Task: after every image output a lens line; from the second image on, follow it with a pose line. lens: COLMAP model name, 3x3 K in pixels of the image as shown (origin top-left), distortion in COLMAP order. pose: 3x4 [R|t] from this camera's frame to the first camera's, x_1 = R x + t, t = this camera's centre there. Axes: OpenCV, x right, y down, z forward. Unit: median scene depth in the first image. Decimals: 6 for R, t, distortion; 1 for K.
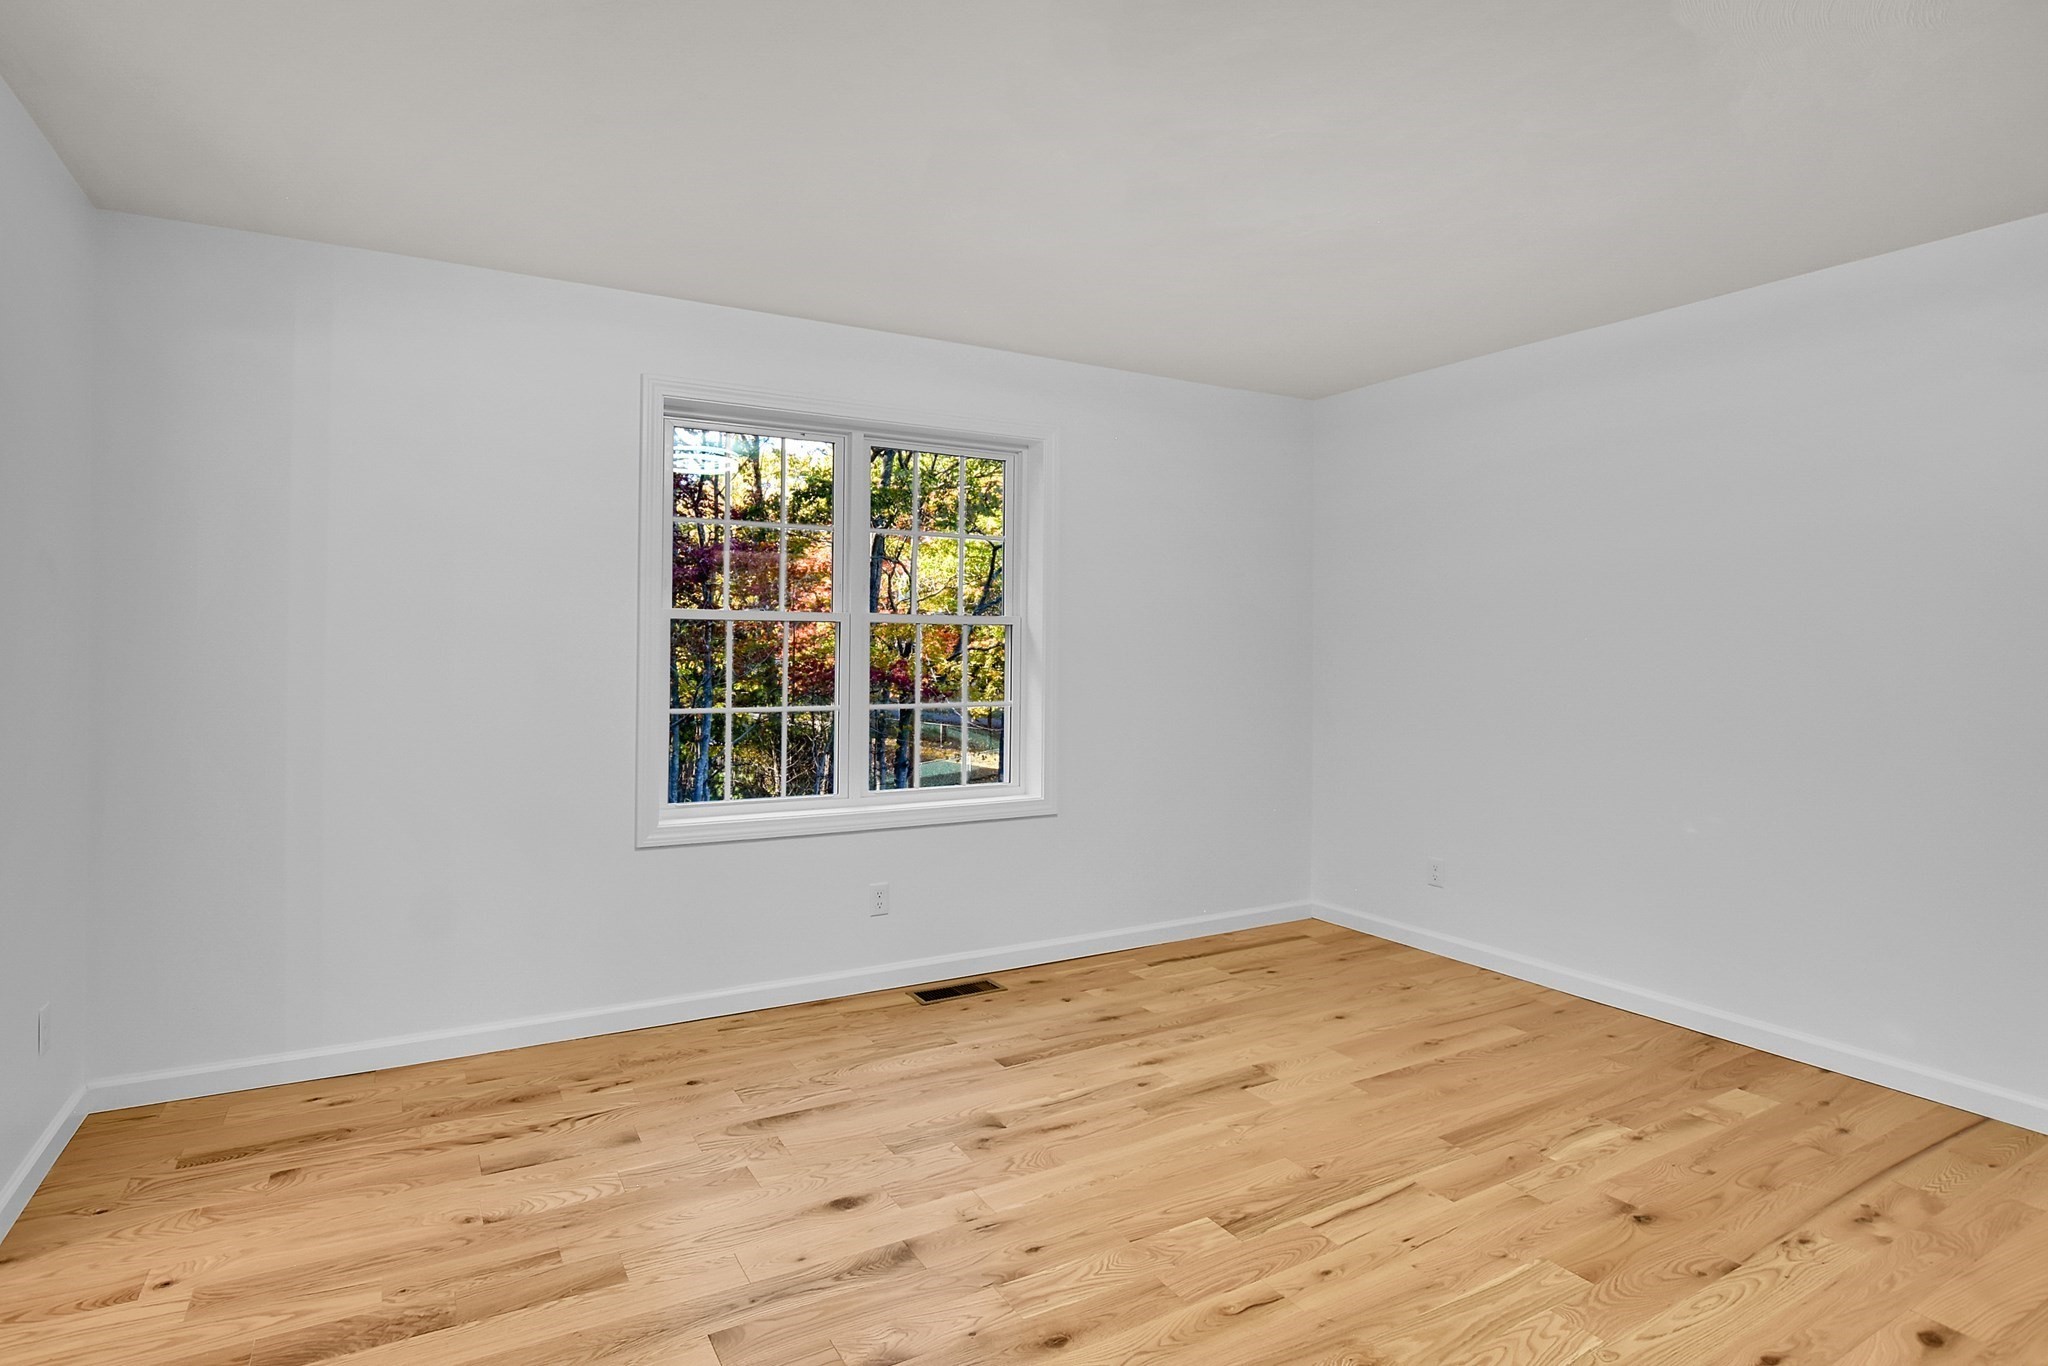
lens RADIAL K [[942.7, 0, 1023.9], [0, 942.7, 634.0], [0, 0, 1]] dist [-0.016835, -0.000275]
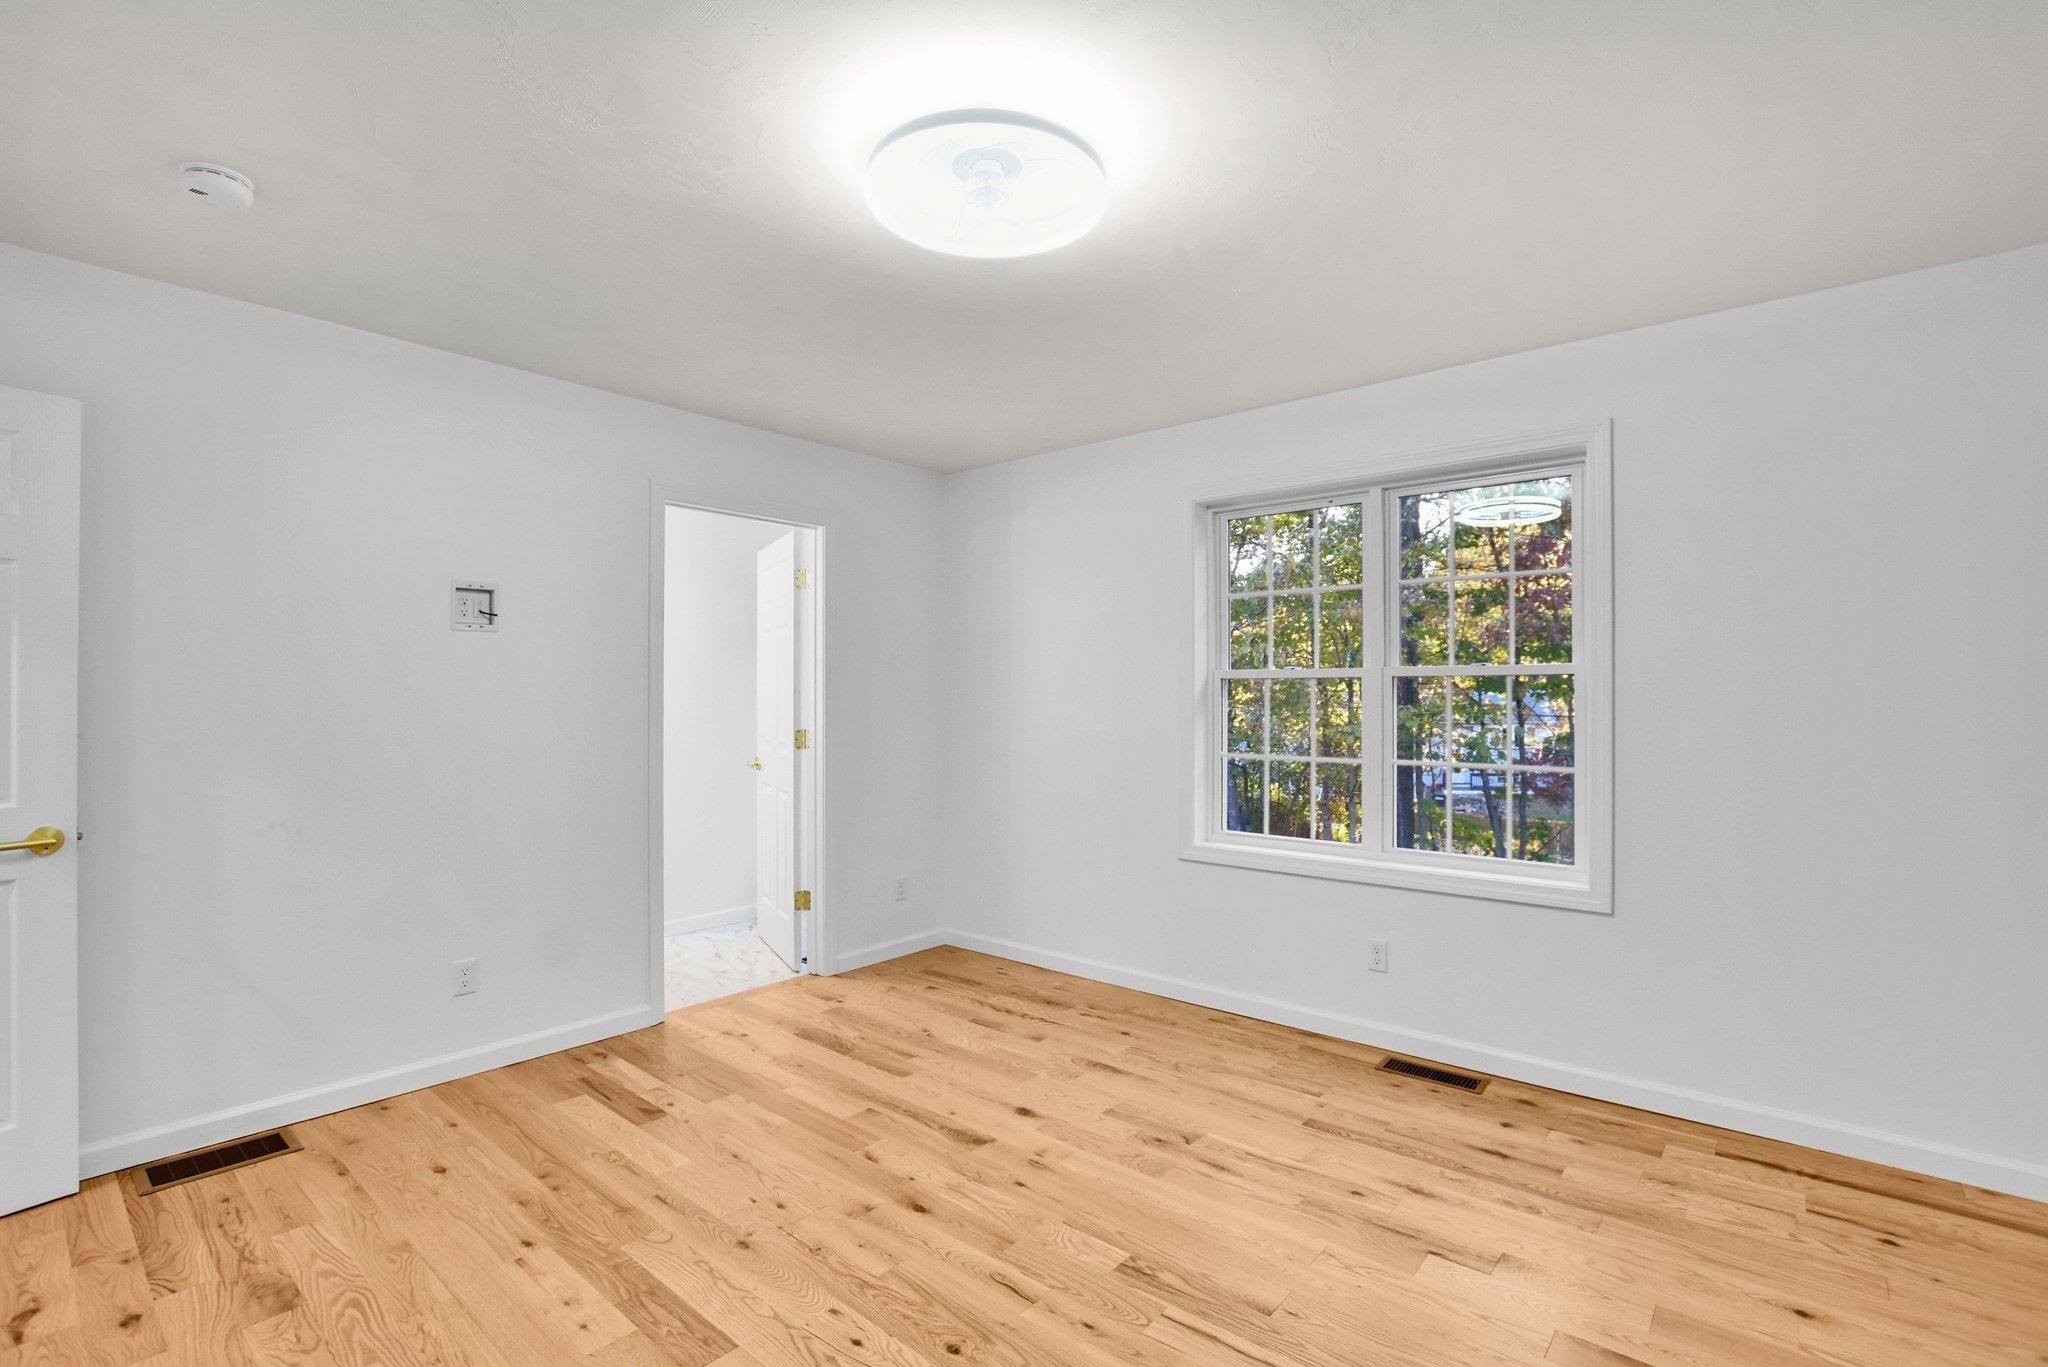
lens RADIAL K [[937.5, 0, 1024.0], [0, 937.5, 683.5], [0, 0, 1]] dist [-0.014732, -0.000408]
pose [[0.375188, -0.025213, -0.926606, 0.842729], [0.020368, 0.999613, -0.018952, 0.007840], [0.926725, -0.011763, 0.375556, 0.384883]]
